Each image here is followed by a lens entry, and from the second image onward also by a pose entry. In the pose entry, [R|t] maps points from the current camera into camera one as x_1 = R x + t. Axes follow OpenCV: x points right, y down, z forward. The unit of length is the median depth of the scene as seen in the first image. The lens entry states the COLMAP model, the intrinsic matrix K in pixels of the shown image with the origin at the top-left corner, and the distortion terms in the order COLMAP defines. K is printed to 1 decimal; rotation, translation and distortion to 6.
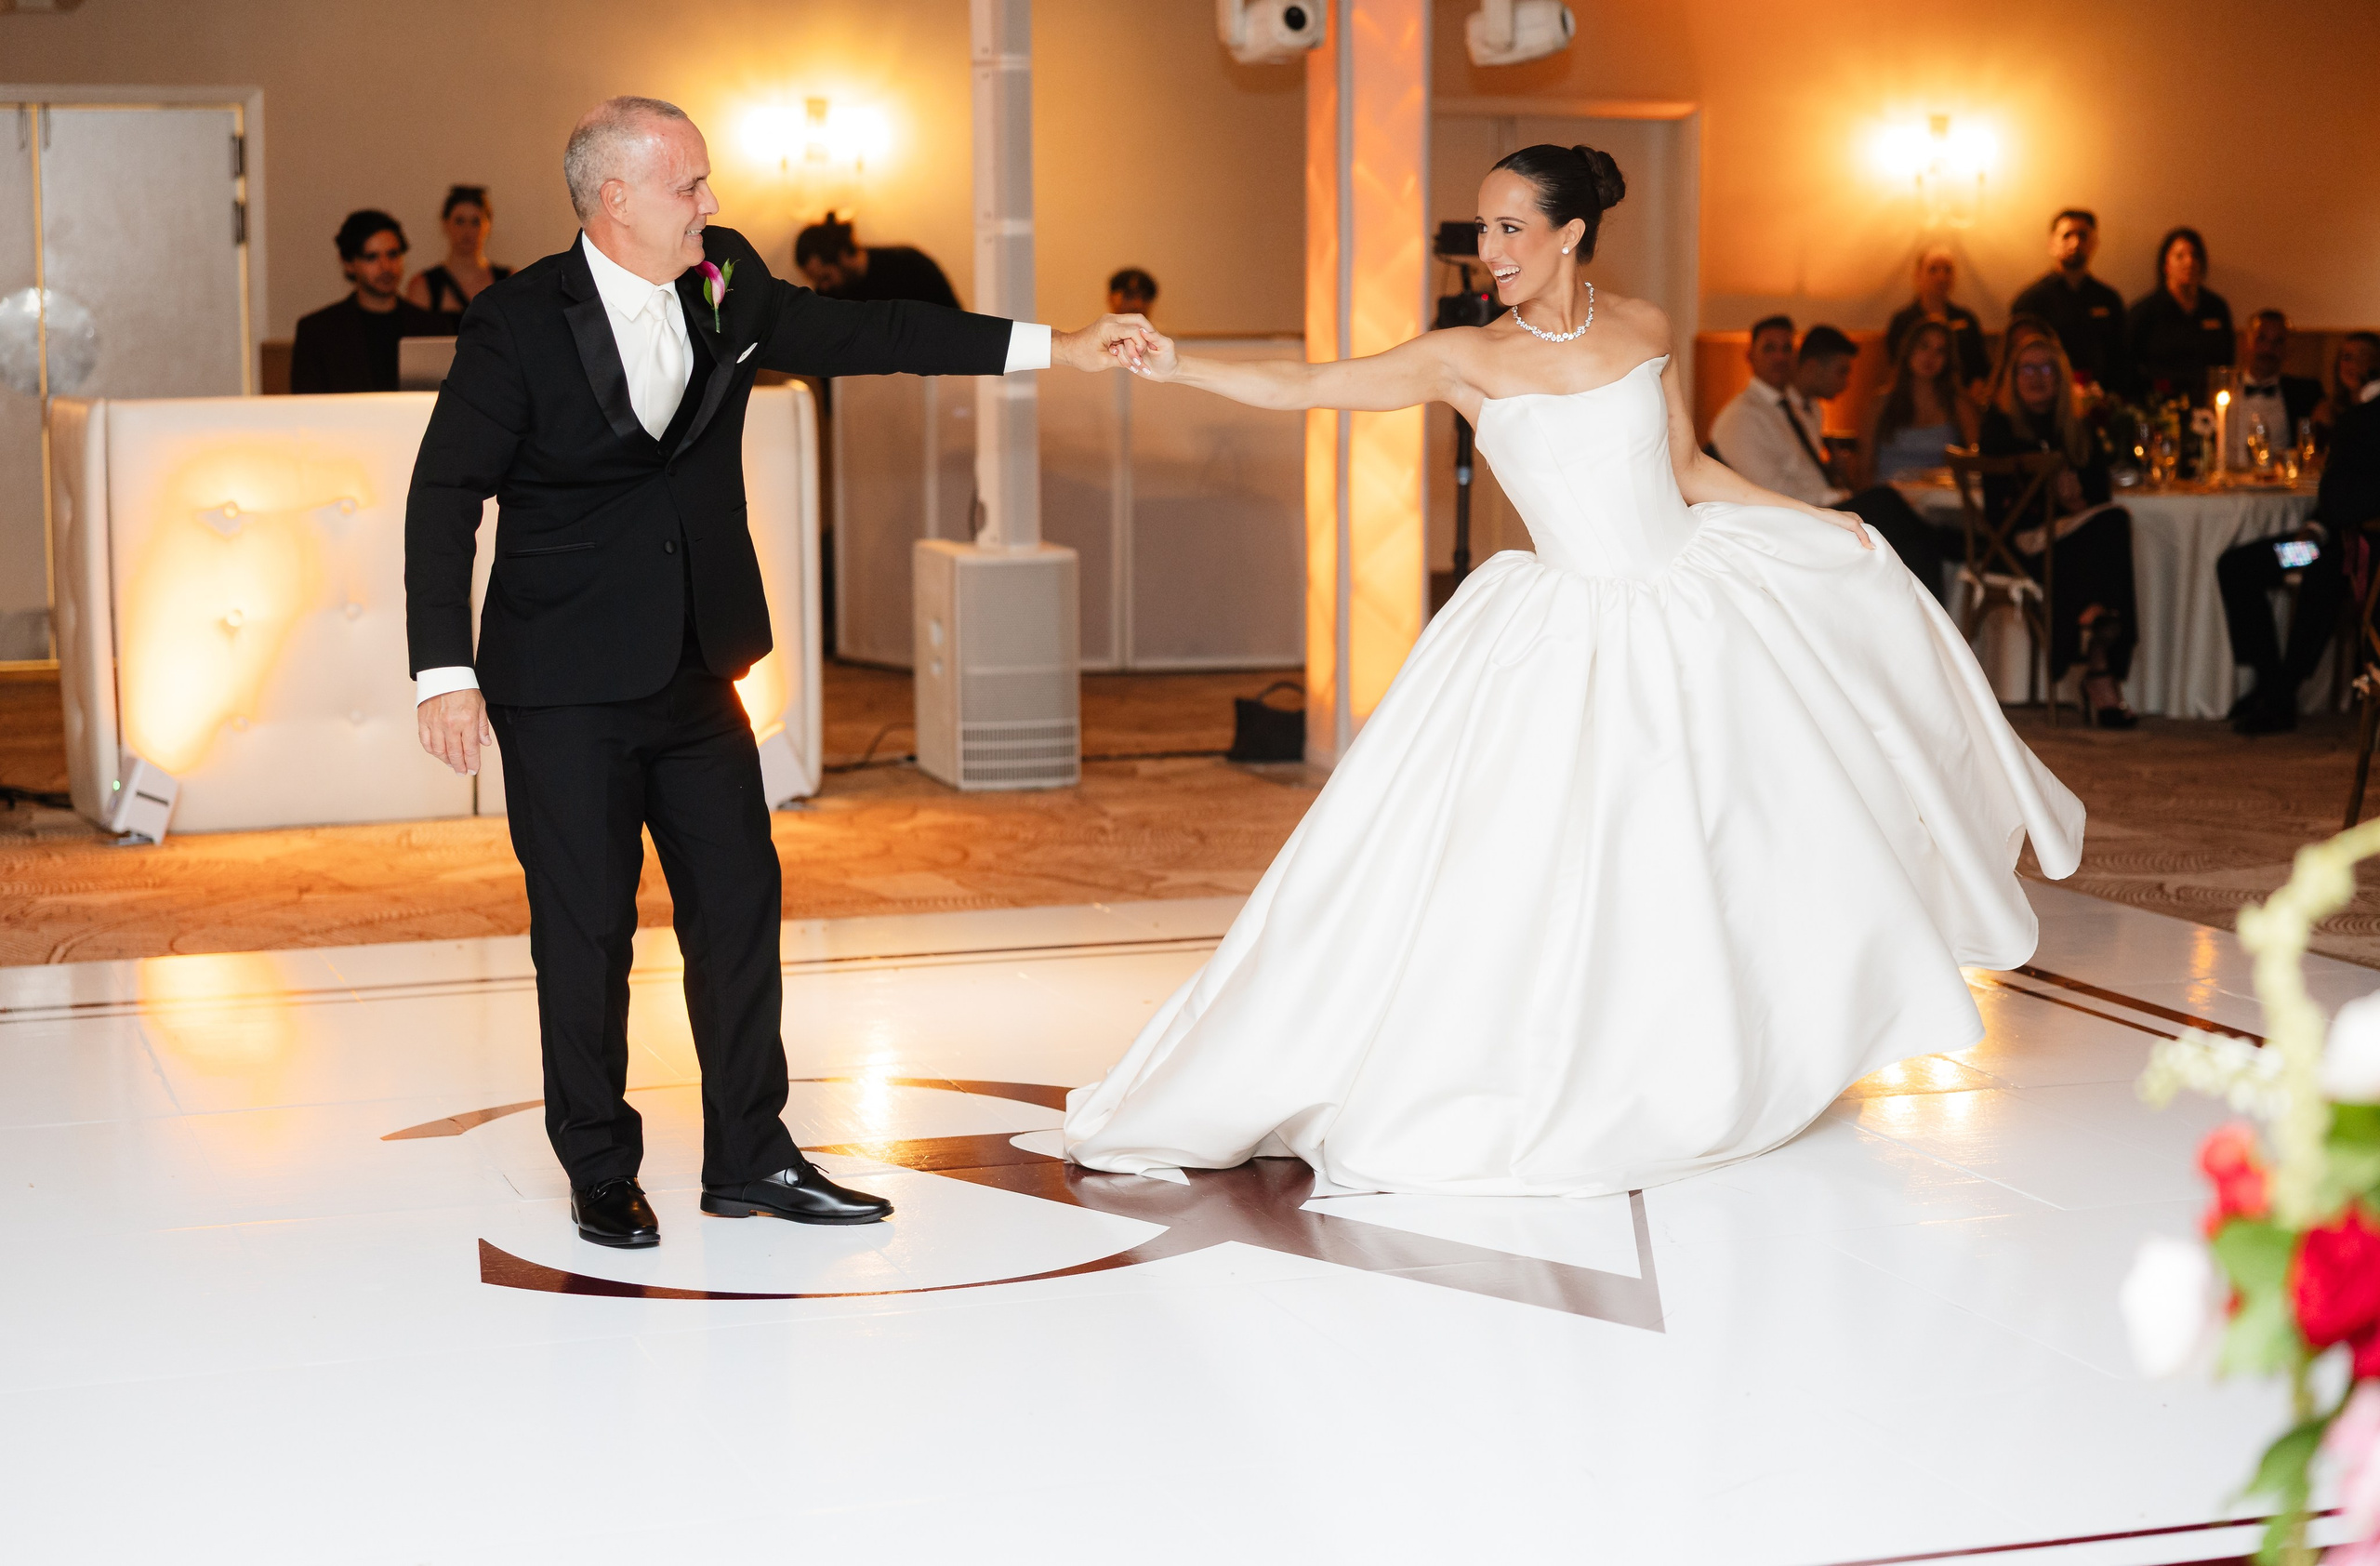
lens RADIAL K [[4208.3, 0, 1190.0], [0, 4208.3, 786.9], [0, 0, 1]] dist [-0.032527, 0.000000]
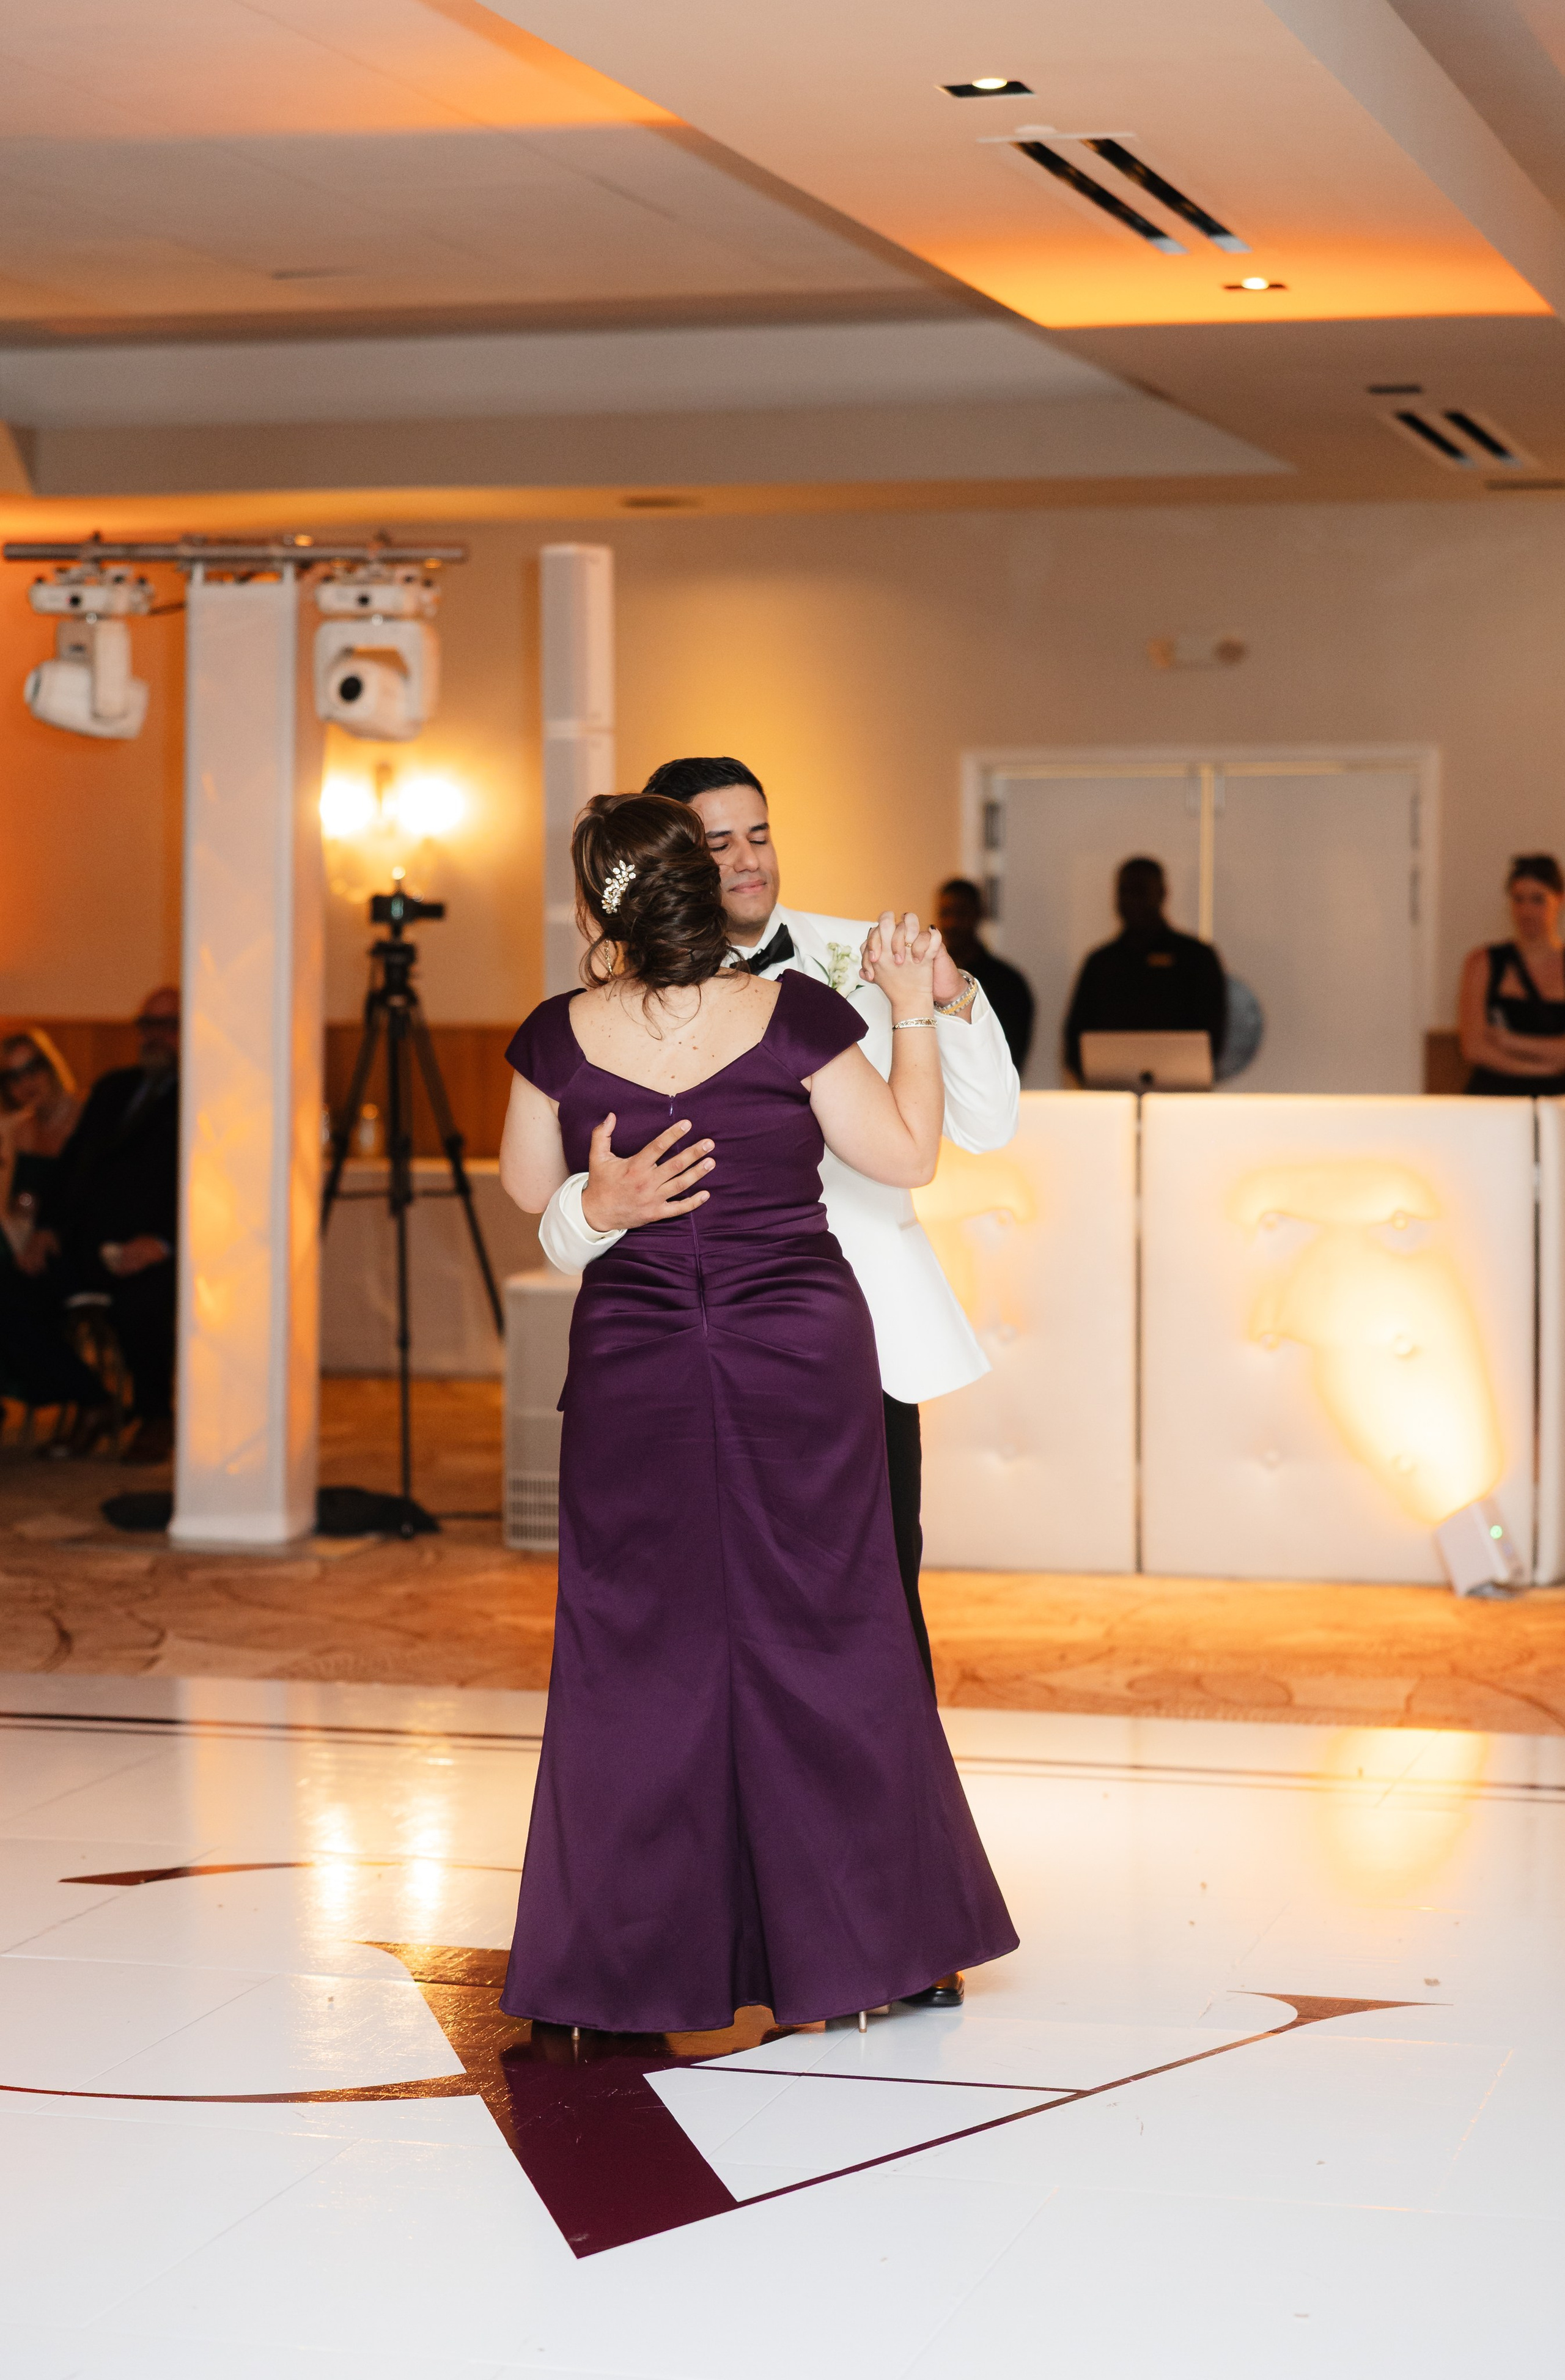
lens RADIAL K [[4882.7, 0, 782.6], [0, 4882.7, 1187.4], [0, 0, 1]] dist [0.022691, 0.000000]
pose [[0.842224, 0.032826, -0.538127, 0.311818], [-0.071808, 0.996082, -0.051625, -0.015356], [0.534324, 0.082122, 0.841281, 0.098338]]
